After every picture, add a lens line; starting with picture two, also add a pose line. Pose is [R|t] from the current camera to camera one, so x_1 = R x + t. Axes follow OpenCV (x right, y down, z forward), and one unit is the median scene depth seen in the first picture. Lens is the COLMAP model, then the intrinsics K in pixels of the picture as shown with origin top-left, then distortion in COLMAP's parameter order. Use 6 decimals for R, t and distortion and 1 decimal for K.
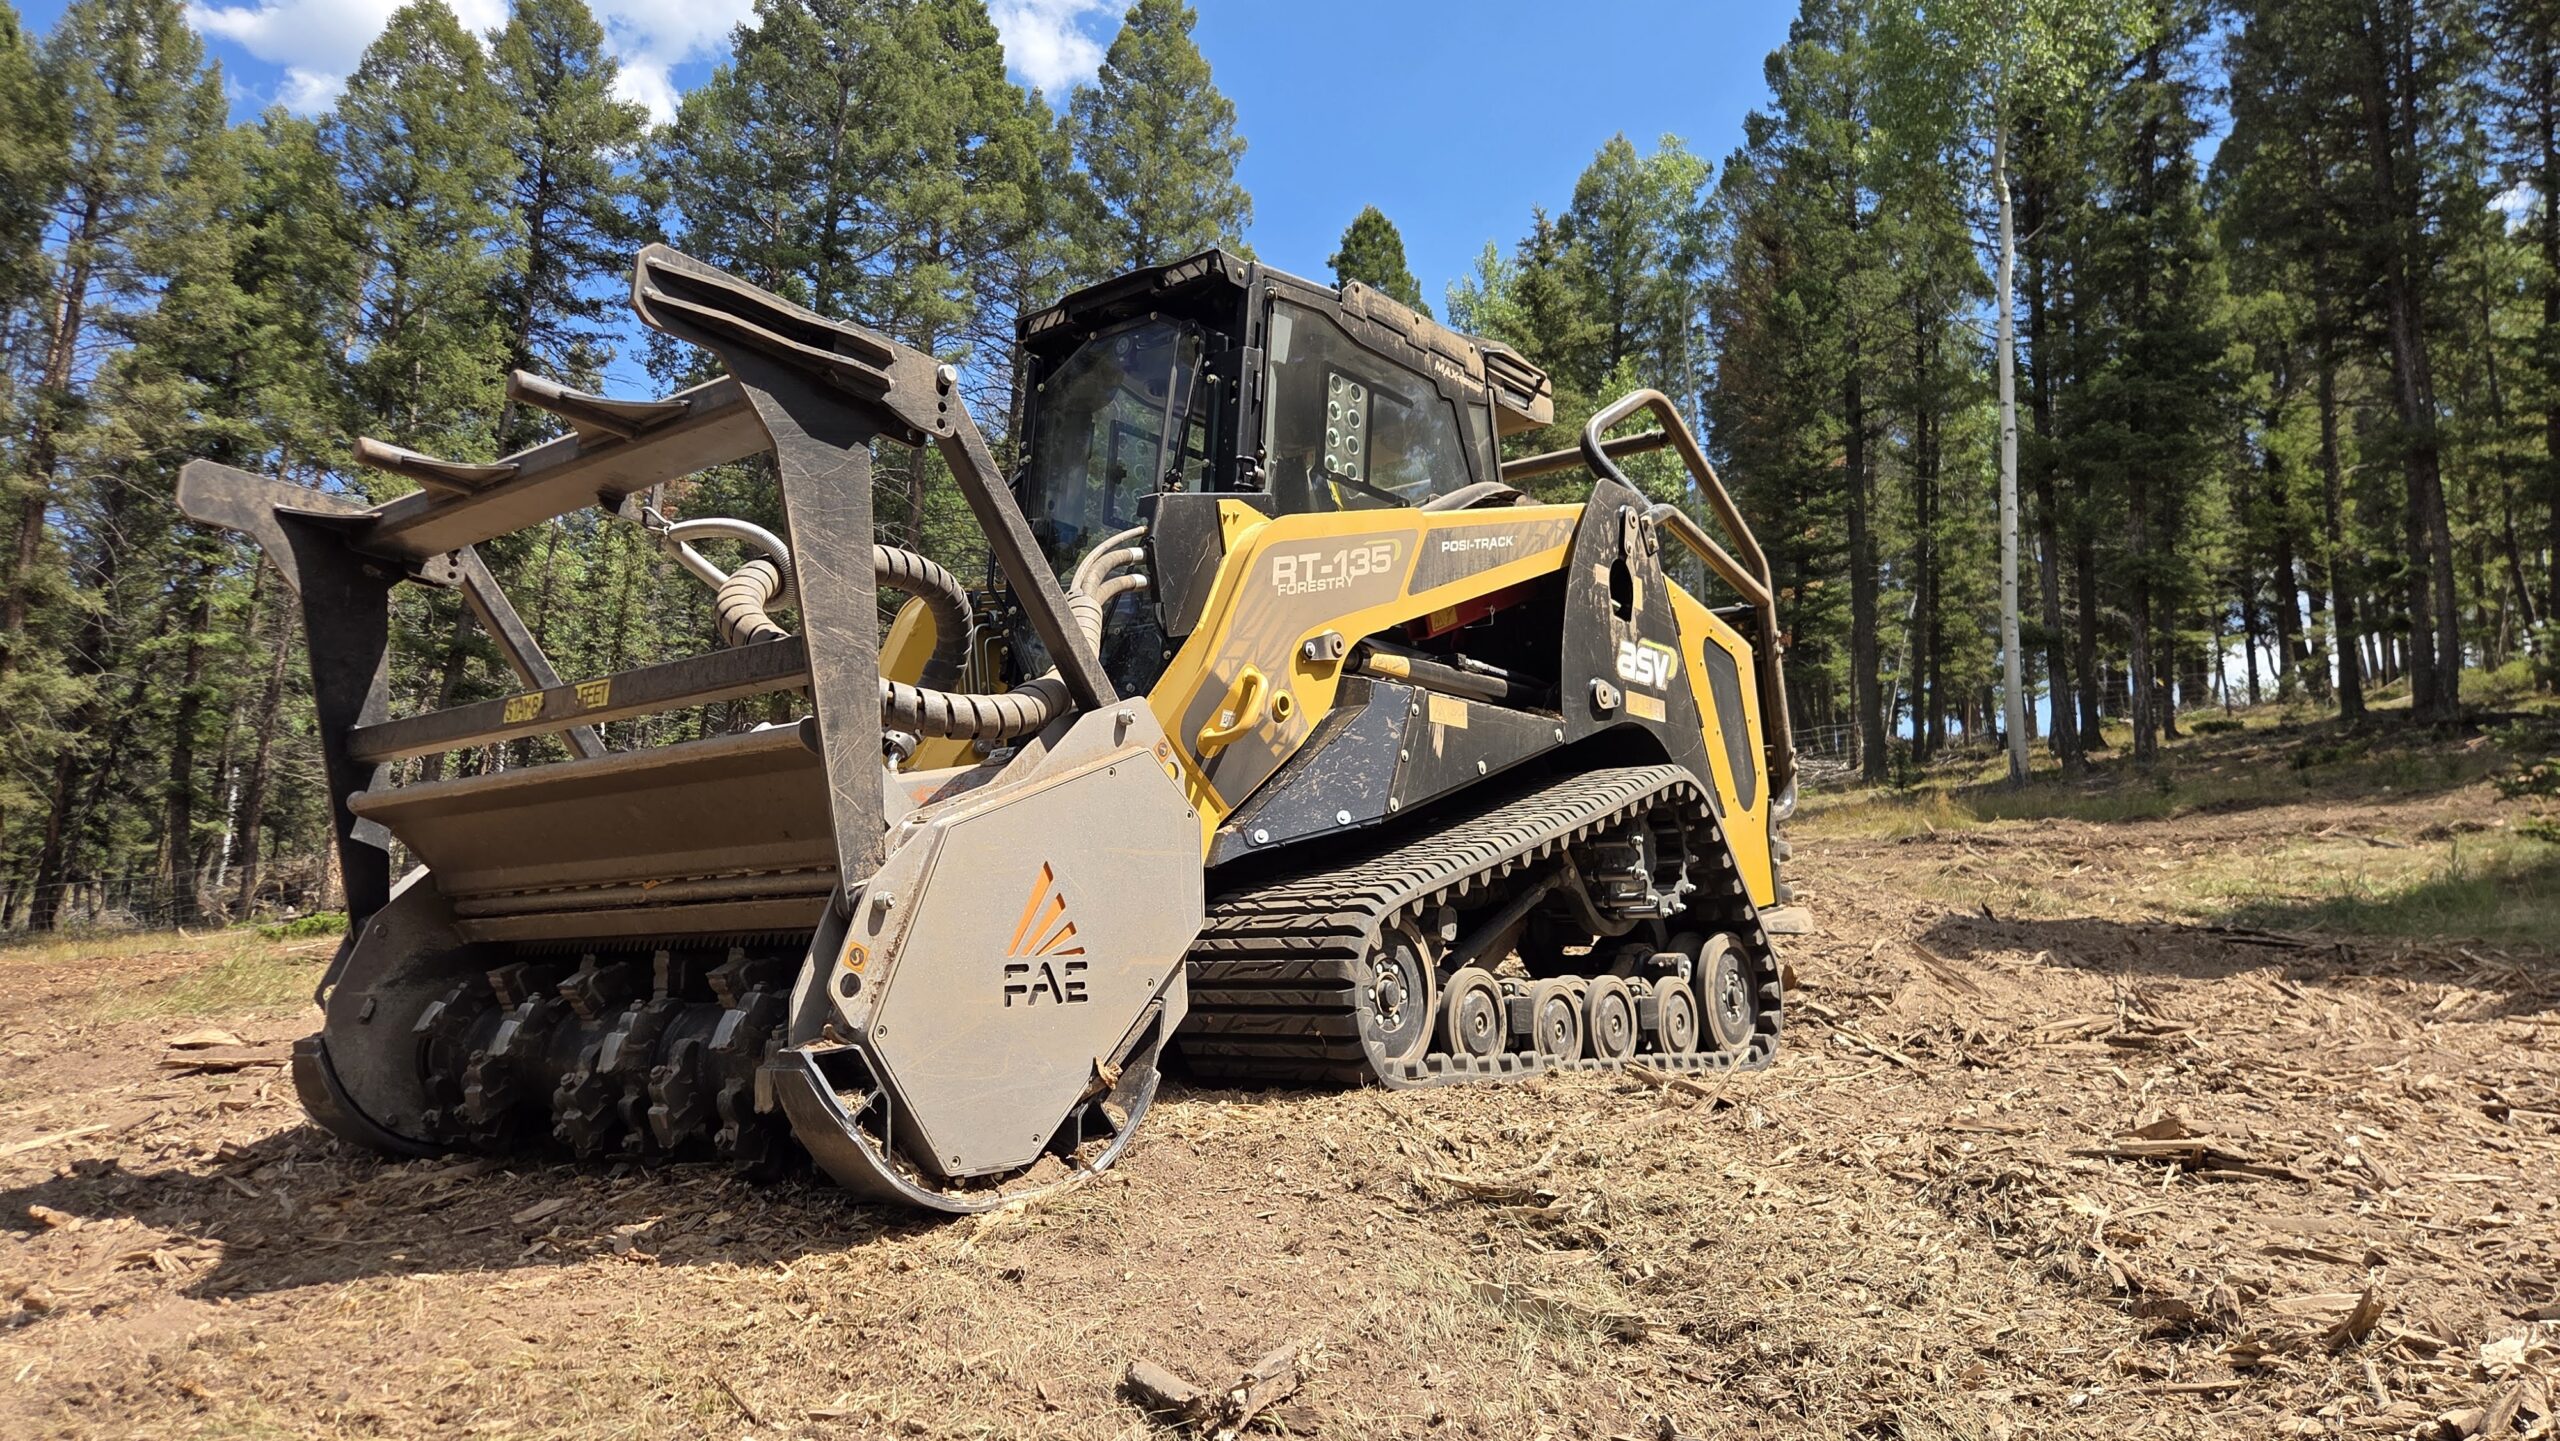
lens RADIAL K [[1736.0, 0, 1255.7], [0, 1736.0, 688.4], [0, 0, 1]] dist [0.079330, -0.065285]
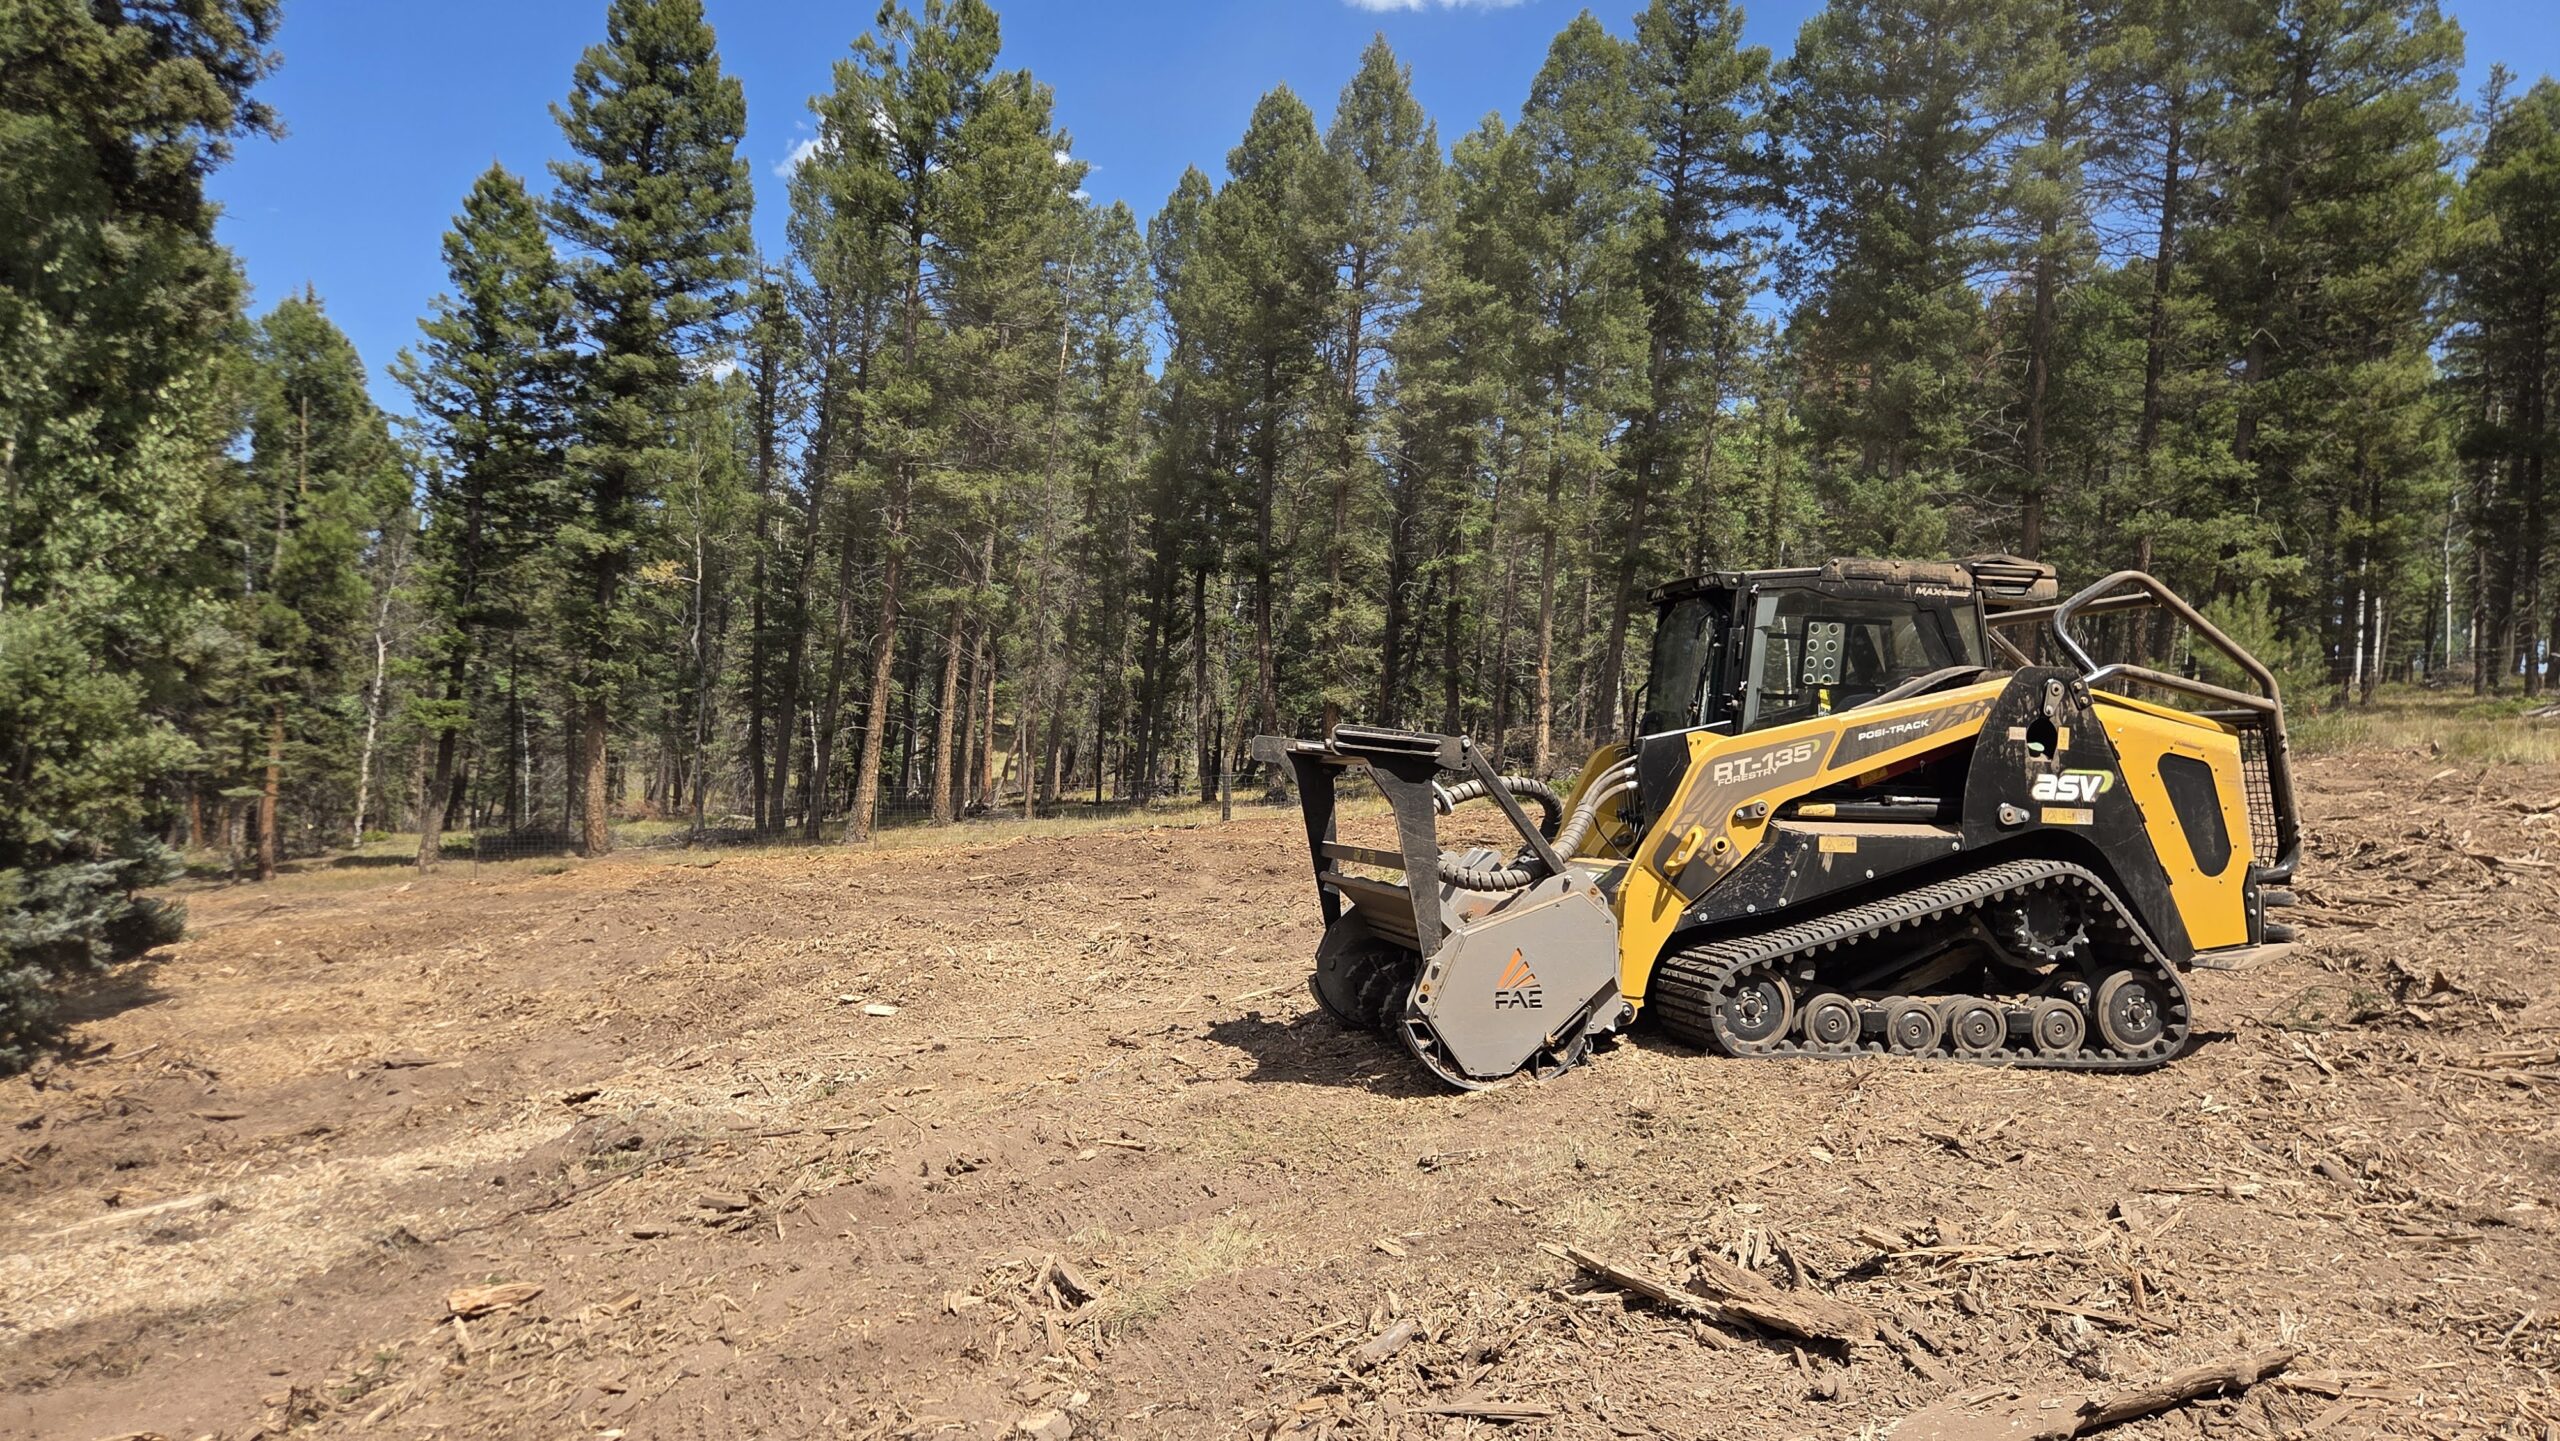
lens RADIAL K [[1736.0, 0, 1255.7], [0, 1736.0, 688.4], [0, 0, 1]] dist [0.079330, -0.065285]
pose [[0.773186, -0.011915, -0.634067, 0.743352], [0.077397, 0.994123, 0.075697, -0.306922], [0.629438, -0.107603, 0.769564, -0.672230]]
